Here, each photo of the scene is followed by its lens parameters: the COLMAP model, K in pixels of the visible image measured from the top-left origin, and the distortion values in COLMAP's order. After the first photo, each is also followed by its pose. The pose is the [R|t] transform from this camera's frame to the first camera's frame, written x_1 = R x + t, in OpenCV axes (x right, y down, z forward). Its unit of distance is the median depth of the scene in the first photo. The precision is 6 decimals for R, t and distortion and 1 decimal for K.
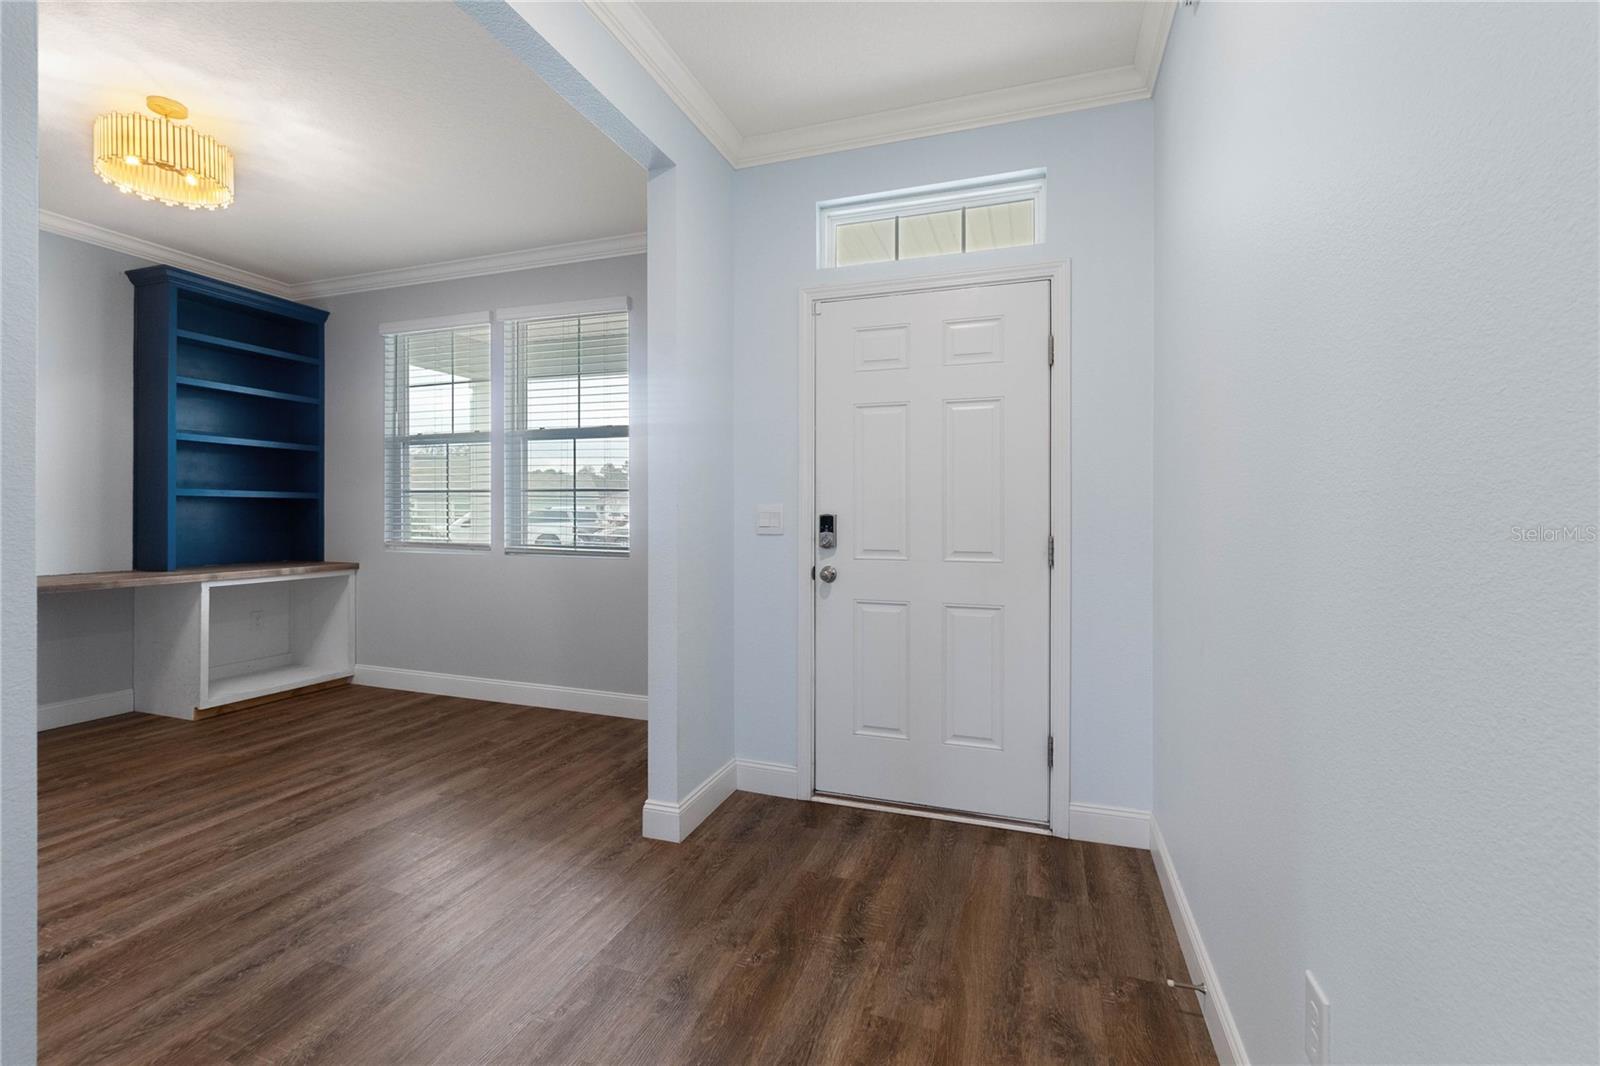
lens RADIAL K [[688.2, 0, 795.9], [0, 688.2, 522.9], [0, 0, 1]] dist [-0.002948, 0.000524]
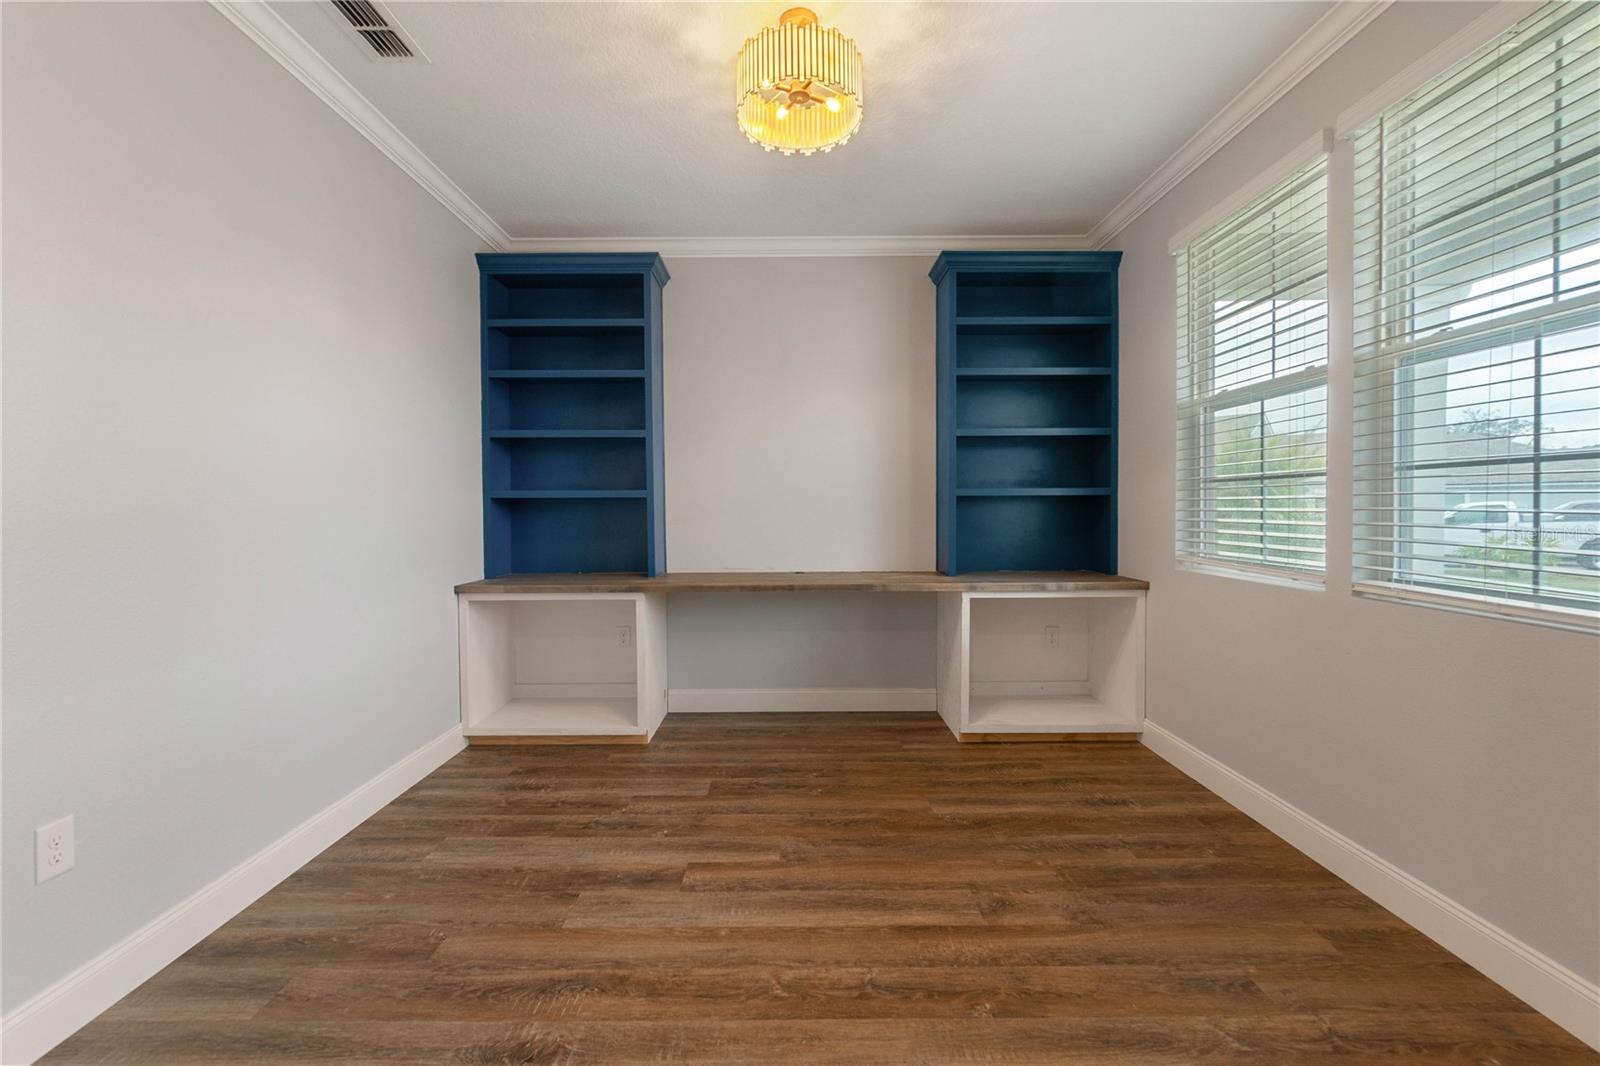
lens RADIAL K [[685.4, 0, 795.6], [0, 685.4, 523.8], [0, 0, 1]] dist [-0.006560, 0.001462]
pose [[0.330684, 0.015032, -0.943622, -0.093158], [-0.005144, 0.999887, 0.014125, -0.014155], [0.943728, 0.000183, 0.330724, 0.493128]]
